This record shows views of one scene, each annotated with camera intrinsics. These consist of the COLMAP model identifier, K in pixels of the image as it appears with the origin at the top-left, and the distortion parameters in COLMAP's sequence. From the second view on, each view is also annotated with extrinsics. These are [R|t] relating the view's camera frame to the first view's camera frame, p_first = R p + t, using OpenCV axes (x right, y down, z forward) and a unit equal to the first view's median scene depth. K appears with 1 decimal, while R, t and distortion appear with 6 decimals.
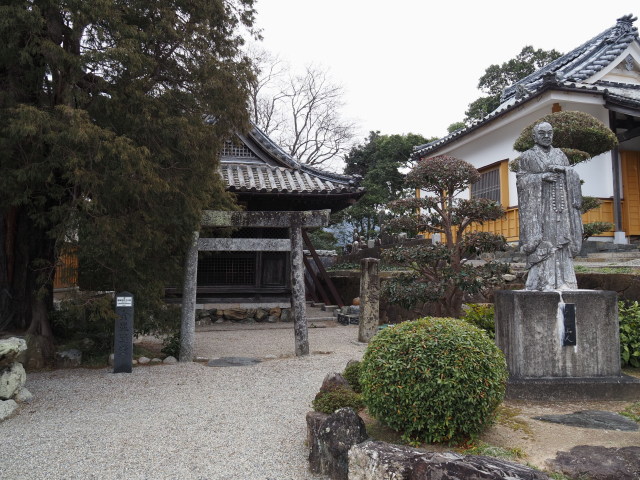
lens RADIAL K [[506.3, 0, 320.8], [0, 506.3, 241.6], [0, 0, 1]] dist [-0.056943, -0.005361]
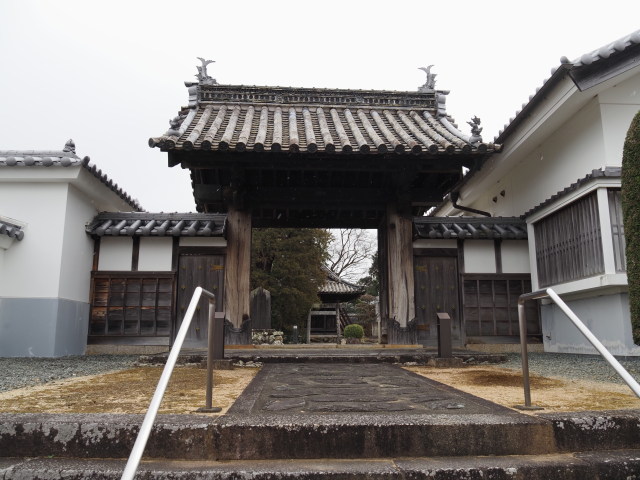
lens RADIAL K [[506.3, 0, 320.0], [0, 506.3, 237.8], [0, 0, 1]] dist [-0.056943, -0.005361]
pose [[0.994209, -0.014078, -0.106536, 0.203368], [-0.000137, 0.991215, -0.132260, -0.045006], [0.107463, 0.131508, 0.985473, -2.448555]]
